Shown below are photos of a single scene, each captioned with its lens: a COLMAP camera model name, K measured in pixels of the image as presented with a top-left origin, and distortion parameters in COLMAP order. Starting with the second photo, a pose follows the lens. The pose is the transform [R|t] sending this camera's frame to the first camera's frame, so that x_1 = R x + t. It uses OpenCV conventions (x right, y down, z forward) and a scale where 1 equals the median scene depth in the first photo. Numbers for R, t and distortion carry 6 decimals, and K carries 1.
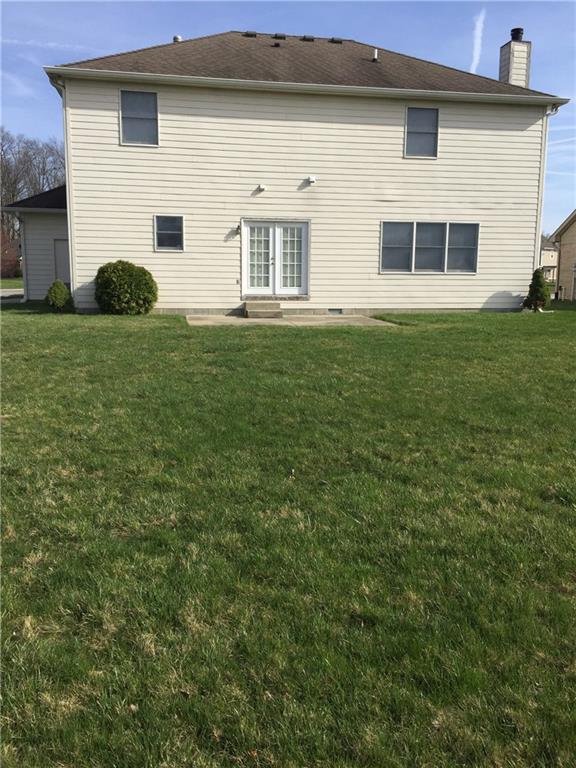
lens RADIAL K [[650.6, 0, 287.8], [0, 650.6, 384.6], [0, 0, 1]] dist [0.010983, 0.001115]
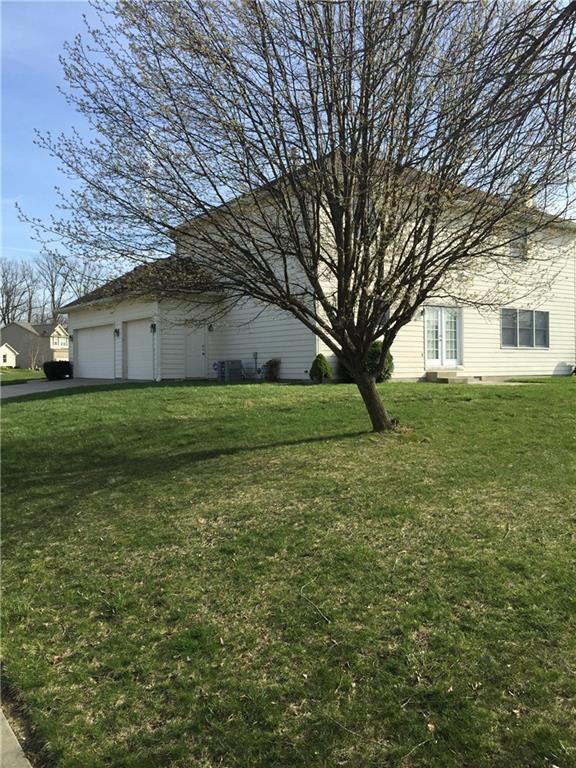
lens RADIAL K [[650.6, 0, 287.8], [0, 650.6, 383.6], [0, 0, 1]] dist [0.010983, 0.001115]
pose [[0.906532, -0.019100, 0.421705, -0.768925], [0.065900, 0.993131, -0.096683, -0.007586], [-0.416961, 0.115436, 0.901564, 0.040070]]
